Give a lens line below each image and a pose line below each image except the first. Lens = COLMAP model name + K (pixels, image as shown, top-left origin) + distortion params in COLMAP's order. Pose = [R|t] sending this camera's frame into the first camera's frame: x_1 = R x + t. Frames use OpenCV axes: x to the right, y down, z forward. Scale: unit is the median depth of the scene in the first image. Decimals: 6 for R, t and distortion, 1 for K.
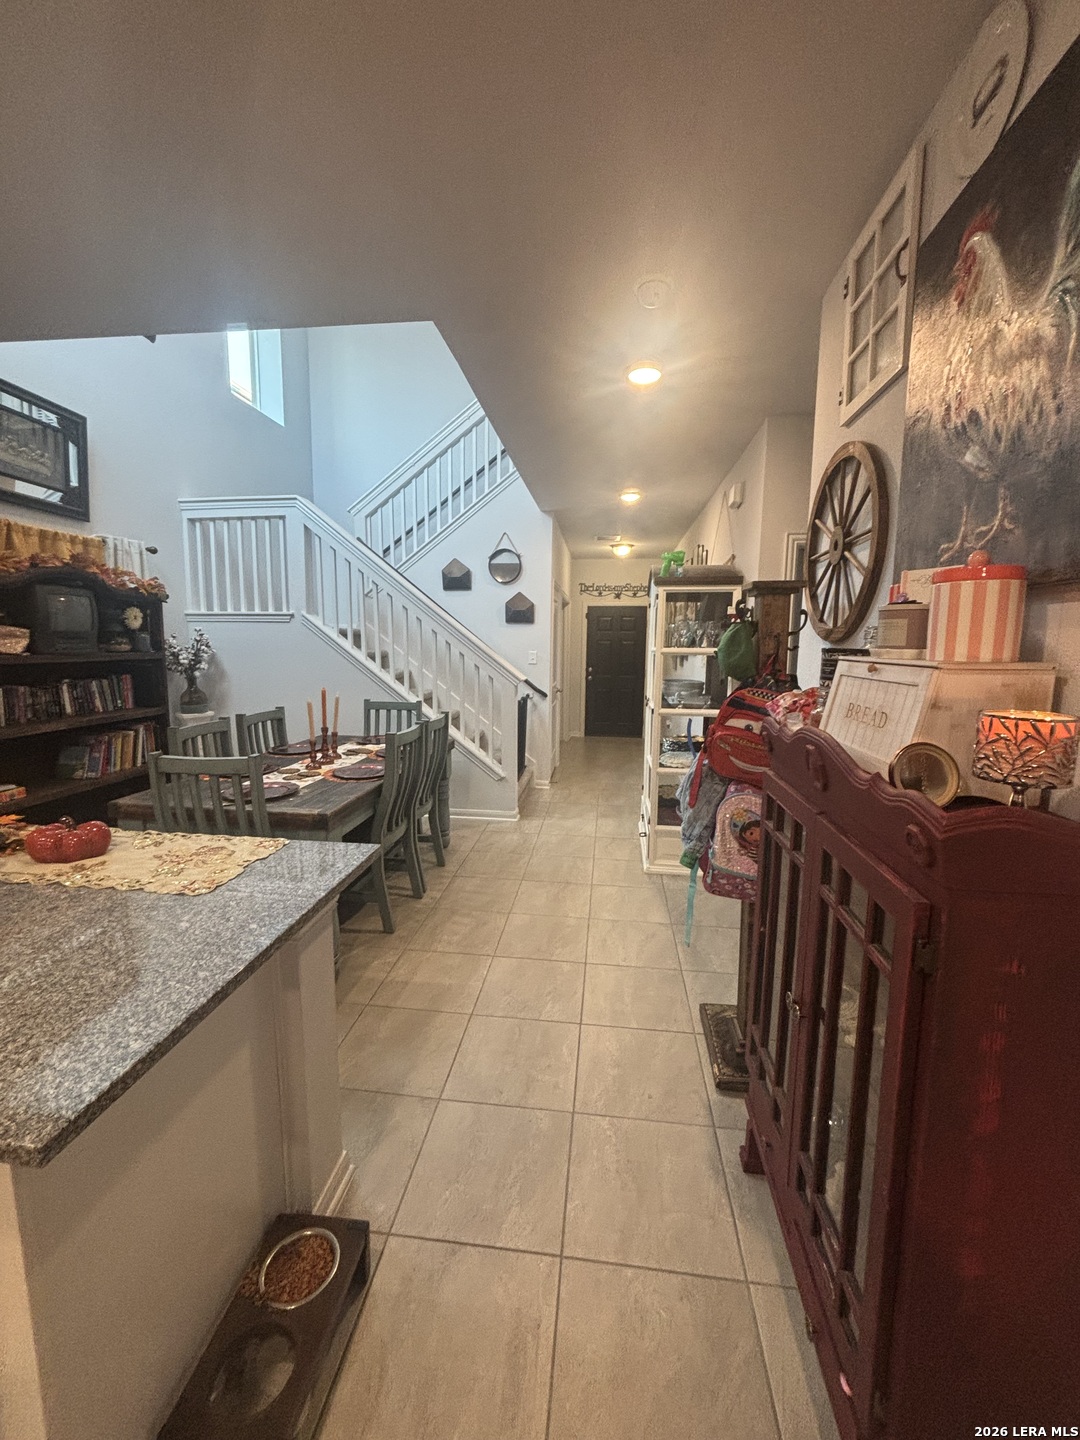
lens RADIAL K [[576.3, 0, 543.1], [0, 576.3, 725.6], [0, 0, 1]] dist [0.001291, 0.000179]
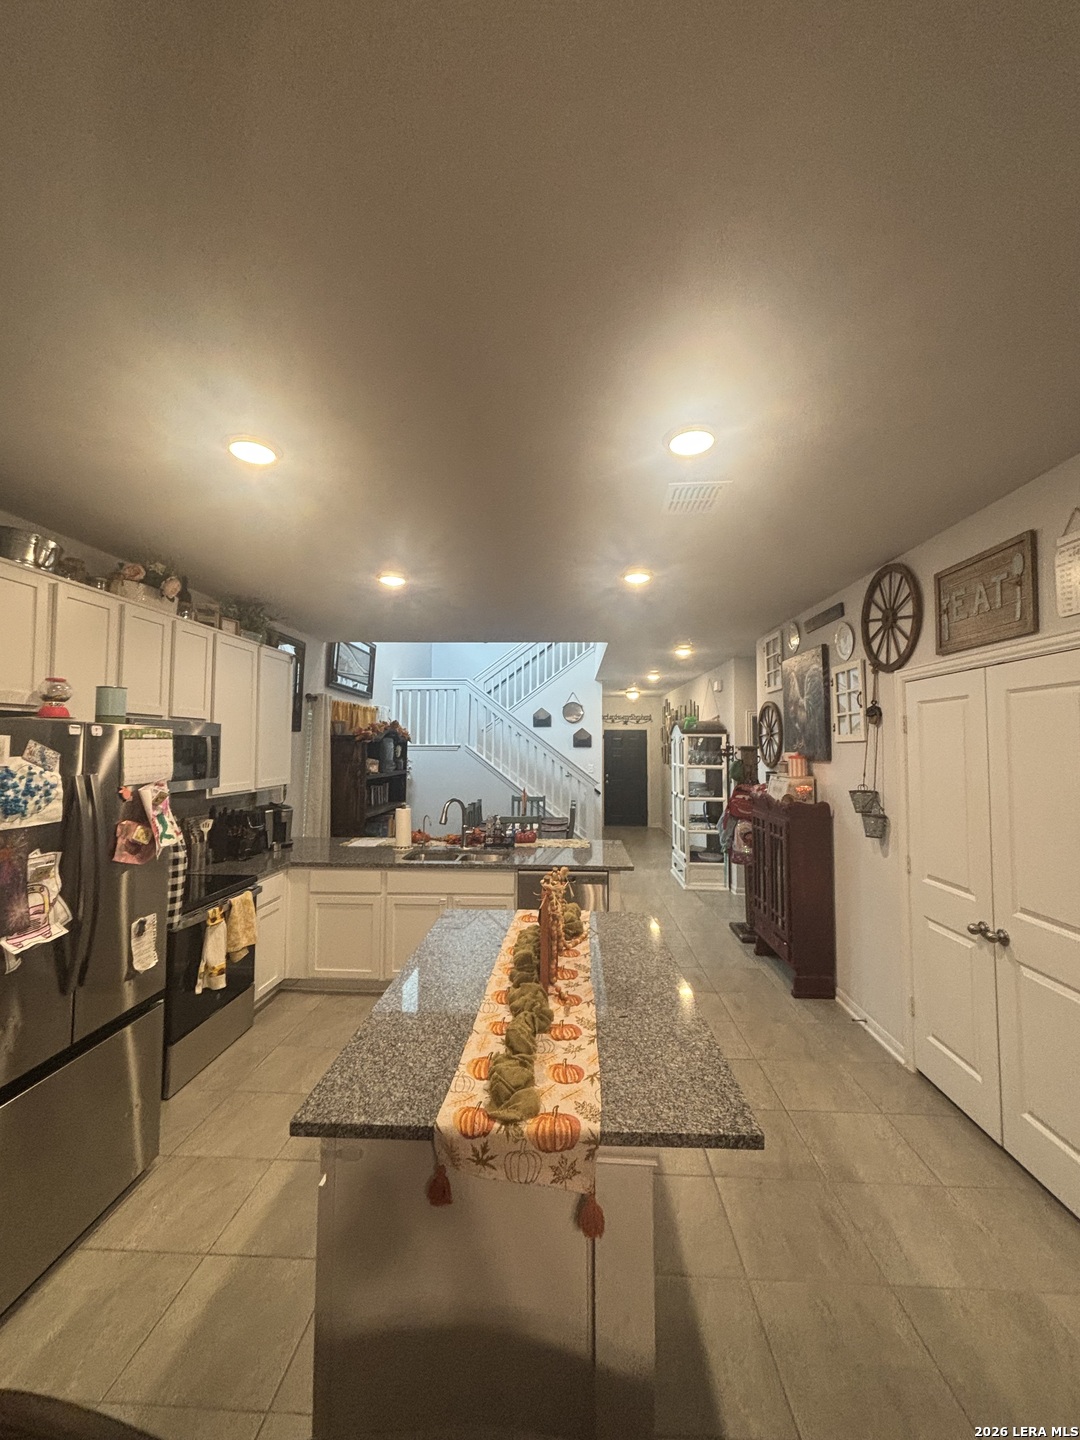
lens RADIAL K [[582.5, 0, 544.5], [0, 582.5, 714.6], [0, 0, 1]] dist [-0.001211, 0.000383]
pose [[0.997427, -0.002983, 0.071631, -0.387575], [0.017110, 0.980168, -0.197429, 0.070648], [-0.069621, 0.198147, 0.977697, -0.851548]]
